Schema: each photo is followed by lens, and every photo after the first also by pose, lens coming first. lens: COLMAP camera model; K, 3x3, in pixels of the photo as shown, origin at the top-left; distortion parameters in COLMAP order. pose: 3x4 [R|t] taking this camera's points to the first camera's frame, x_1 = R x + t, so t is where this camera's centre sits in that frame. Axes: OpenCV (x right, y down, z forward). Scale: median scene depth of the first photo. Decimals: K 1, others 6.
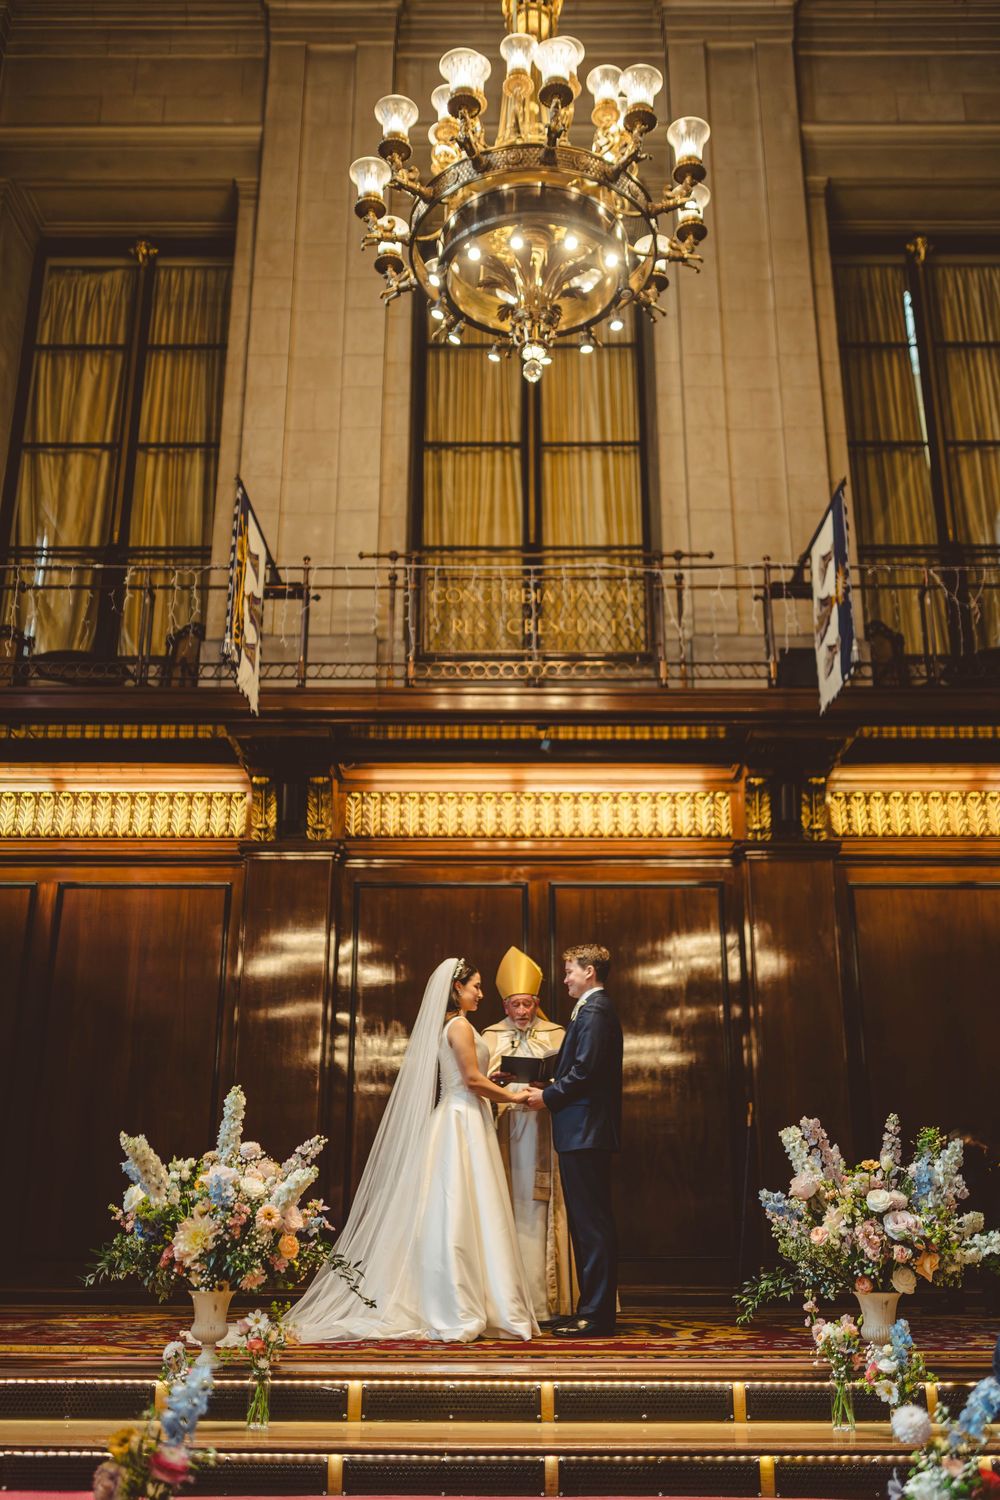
lens RADIAL K [[1393.2, 0, 500.0], [0, 1393.2, 750.0], [0, 0, 1]] dist [0.008374, 0.001379]
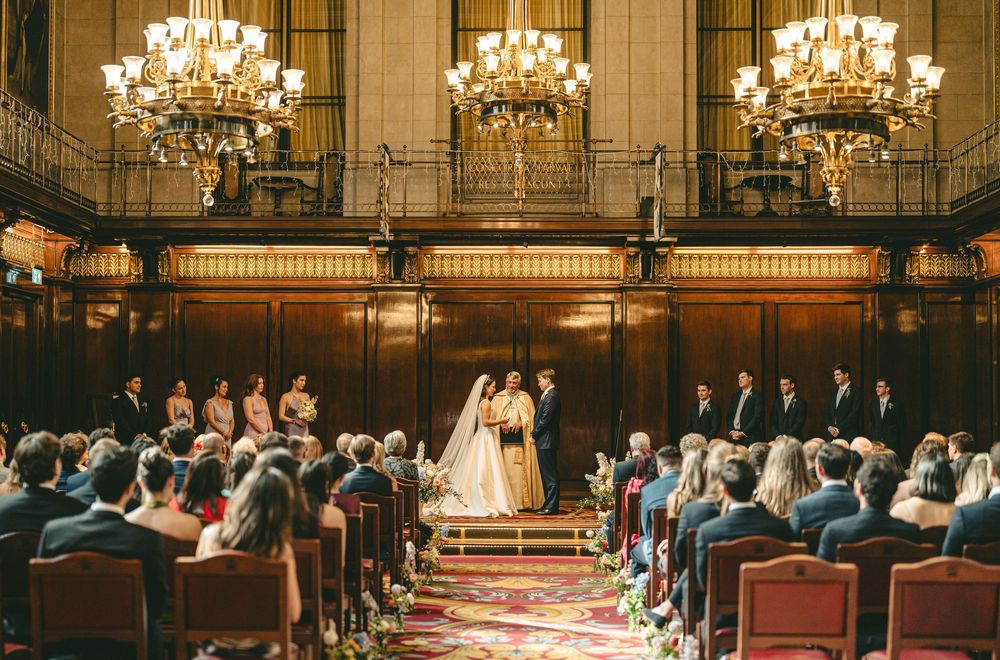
lens RADIAL K [[1447.4, 0, 500.0], [0, 1447.4, 330.0], [0, 0, 1]] dist [-0.001282, -0.002001]
pose [[0.999955, 0.003198, 0.008894, -0.020943], [-0.005520, 0.961456, 0.274904, -0.437718], [-0.007672, -0.274941, 0.961430, -1.007491]]
